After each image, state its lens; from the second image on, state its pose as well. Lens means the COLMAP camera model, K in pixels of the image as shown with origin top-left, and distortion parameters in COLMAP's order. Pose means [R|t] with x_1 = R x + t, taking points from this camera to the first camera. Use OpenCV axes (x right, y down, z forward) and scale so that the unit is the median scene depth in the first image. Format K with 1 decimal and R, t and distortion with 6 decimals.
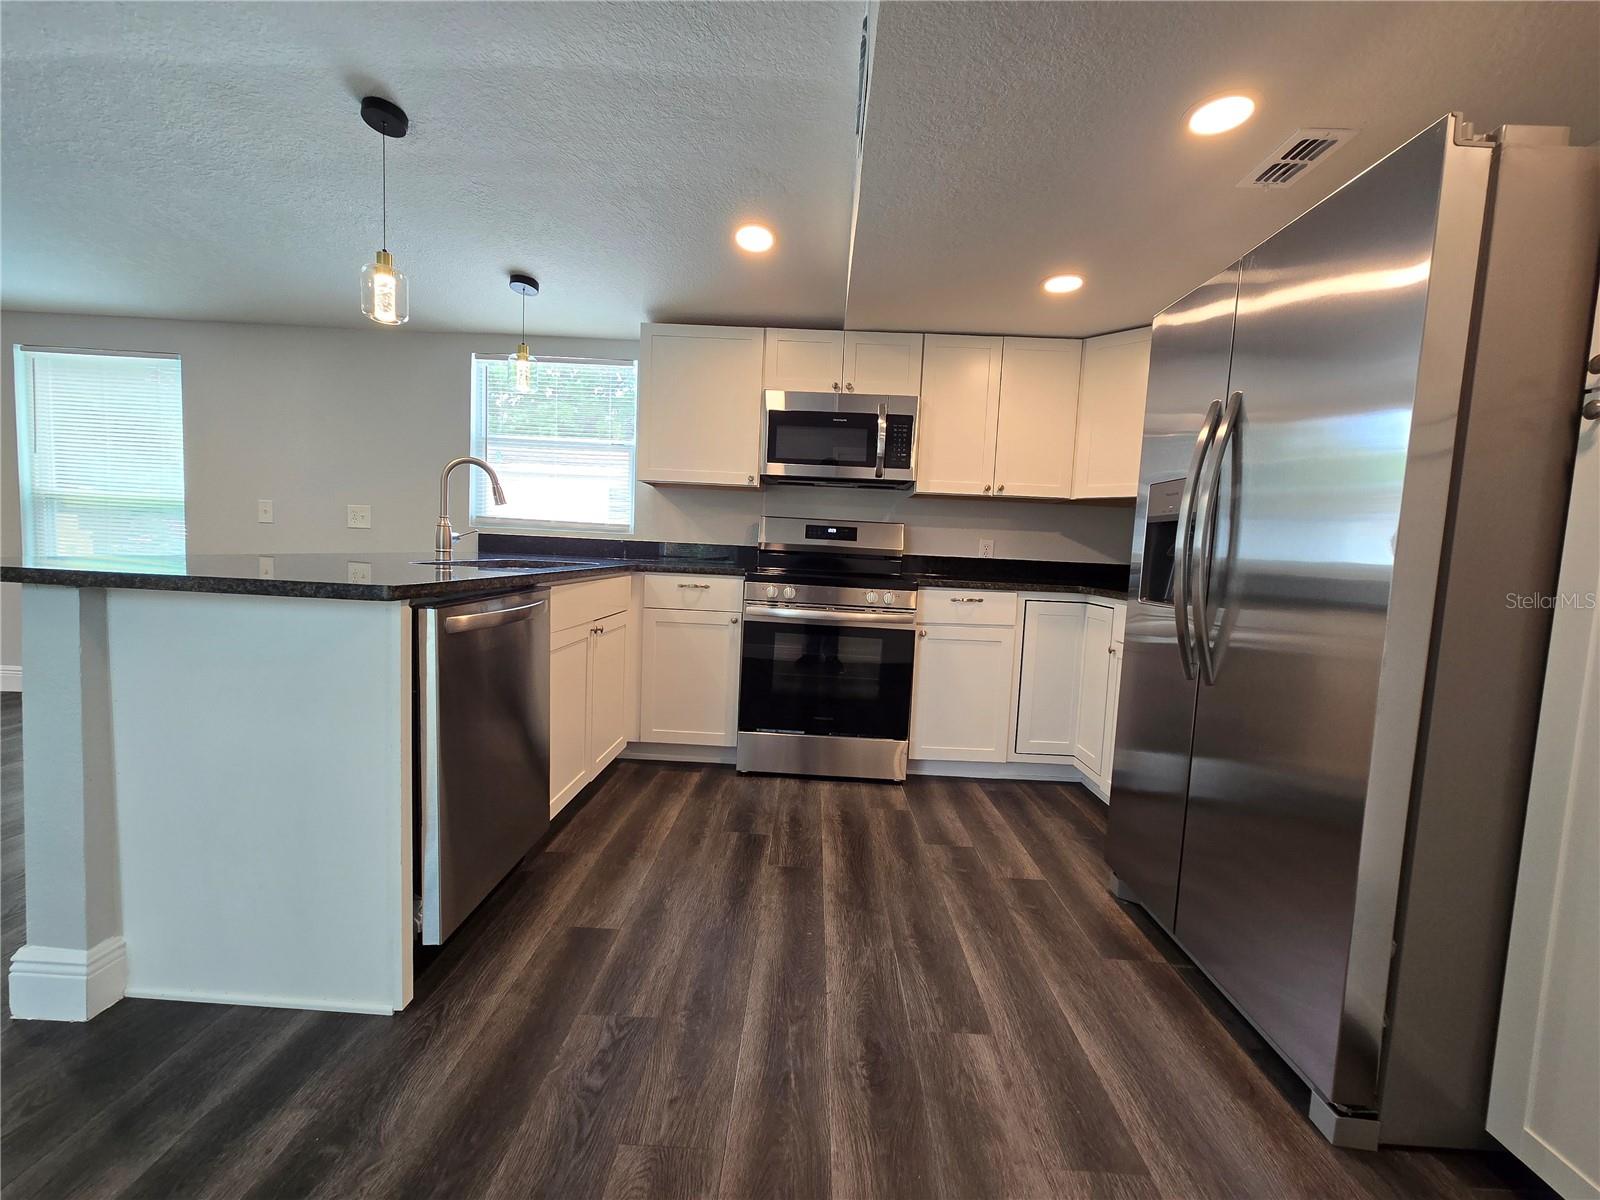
lens RADIAL K [[657.5, 0, 804.5], [0, 657.5, 603.2], [0, 0, 1]] dist [-0.001446, -0.000495]
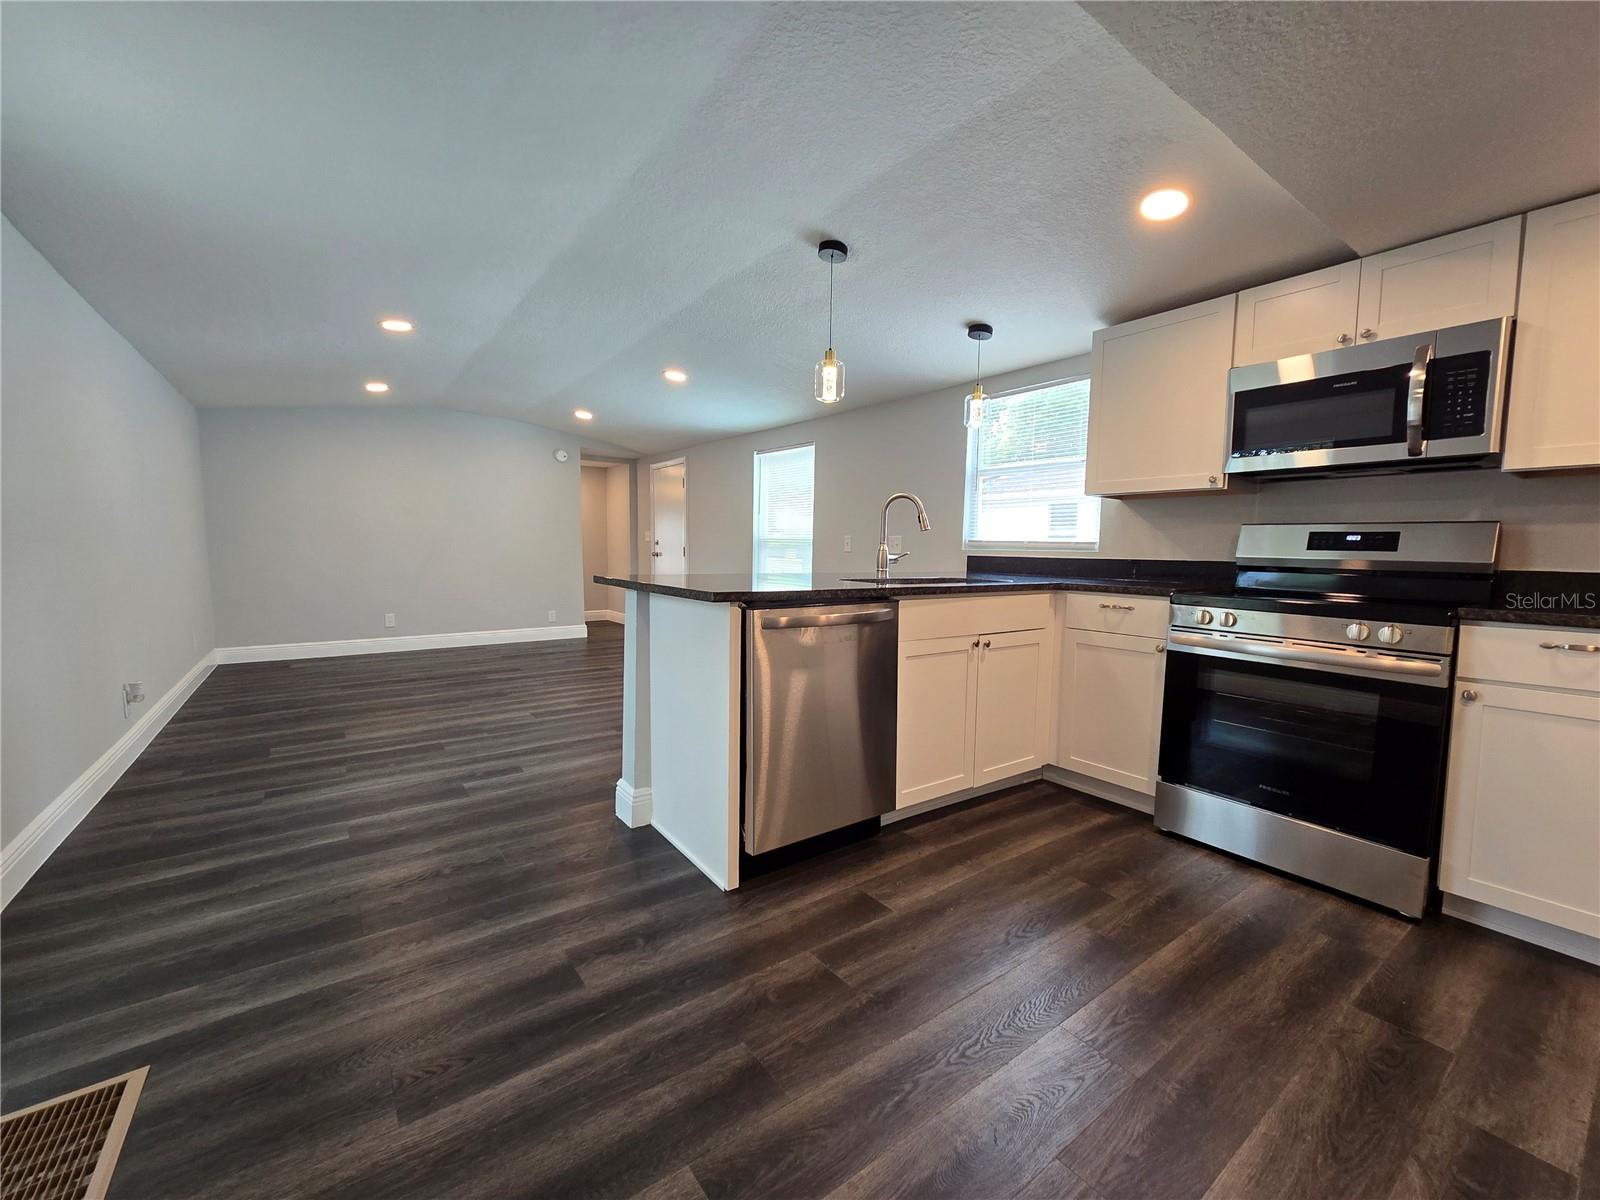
lens RADIAL K [[654.8, 0, 807.9], [0, 654.8, 602.5], [0, 0, 1]] dist [0.001232, 0.000578]
pose [[0.608110, 0.029733, -0.793296, 0.291003], [-0.056882, 0.998362, -0.006185, -0.002662], [0.791812, 0.048885, 0.608805, 0.116532]]
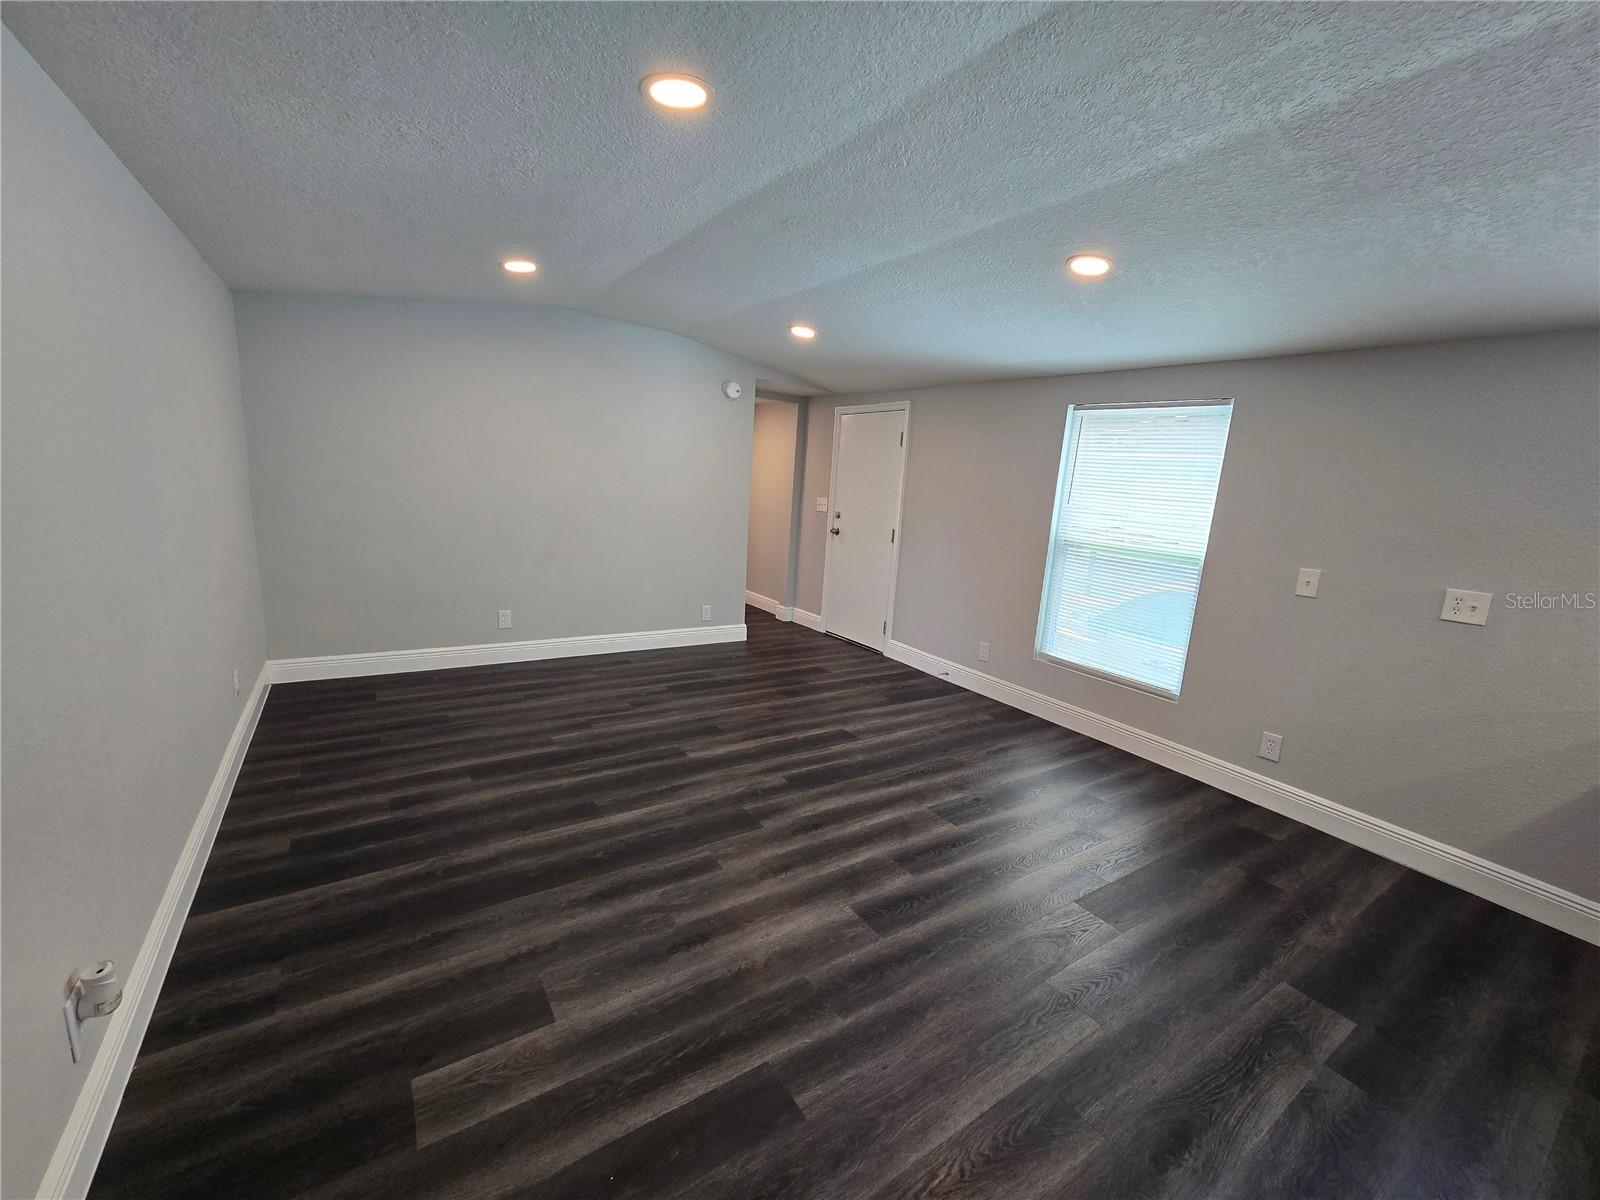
lens RADIAL K [[654.8, 0, 807.9], [0, 654.8, 602.5], [0, 0, 1]] dist [0.001232, 0.000578]
pose [[0.575406, 0.147408, -0.804474, -0.639179], [-0.118979, 0.988247, 0.095981, -0.147786], [0.809168, 0.040487, 0.586181, 0.021094]]
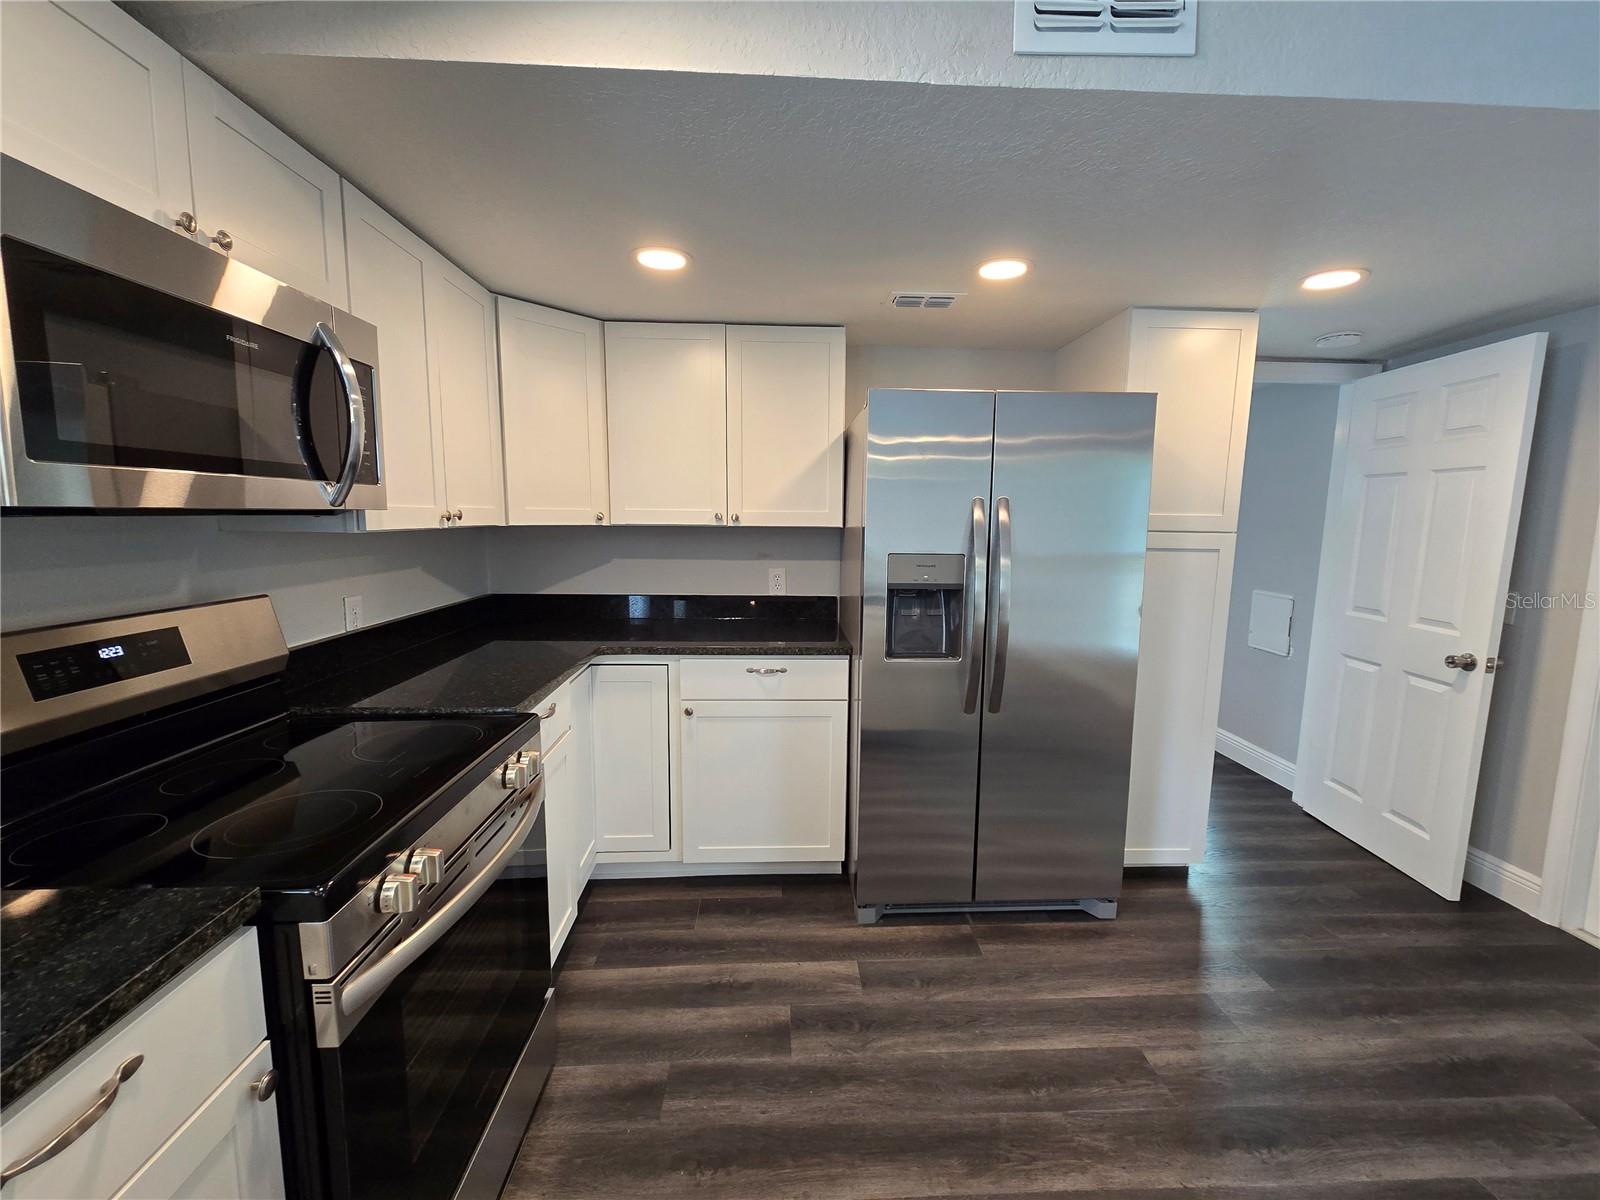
lens RADIAL K [[654.8, 0, 807.9], [0, 654.8, 602.5], [0, 0, 1]] dist [0.001232, 0.000578]
pose [[-0.068795, -0.171954, 0.982700, -0.353606], [0.067499, 0.981974, 0.176553, -0.199005], [-0.995345, 0.078477, -0.055948, 0.790452]]
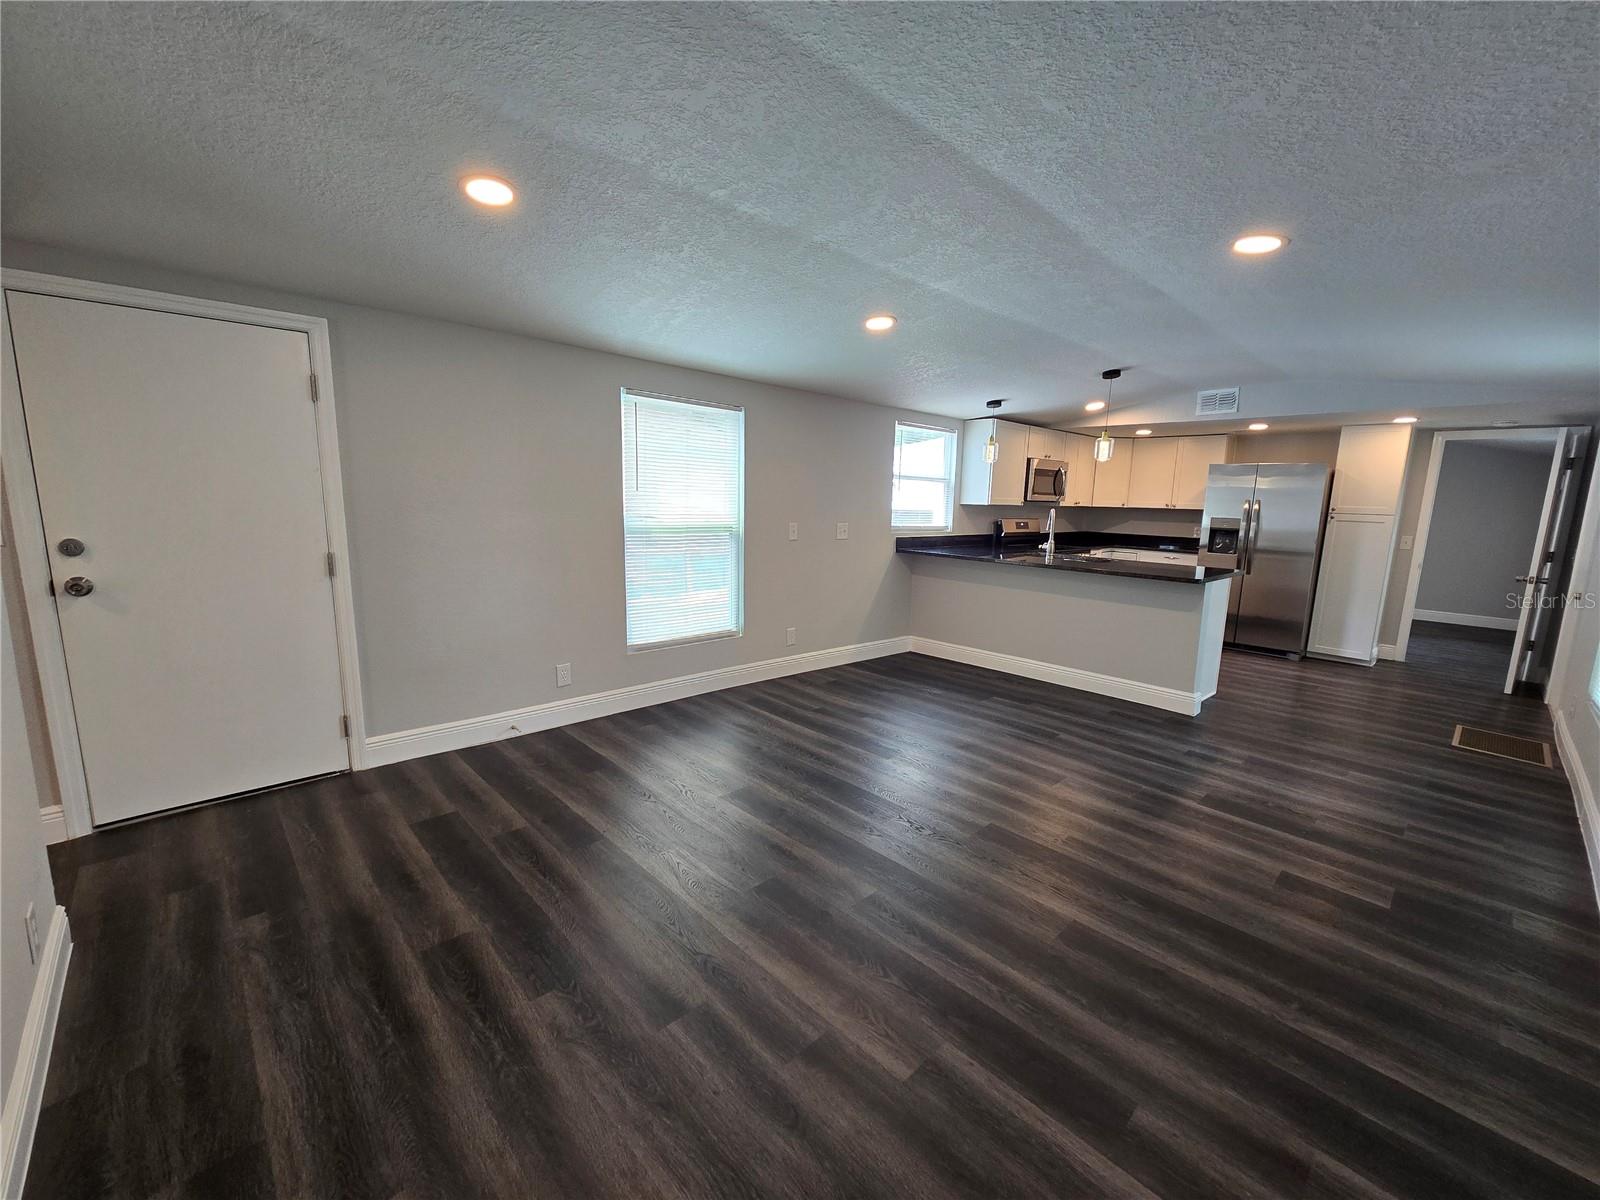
lens RADIAL K [[654.8, 0, 807.9], [0, 654.8, 602.5], [0, 0, 1]] dist [0.001232, 0.000578]
pose [[0.712110, -0.137809, 0.688410, -2.141861], [0.059923, 0.988898, 0.135977, -0.218269], [-0.699506, -0.055579, 0.712462, 0.030264]]
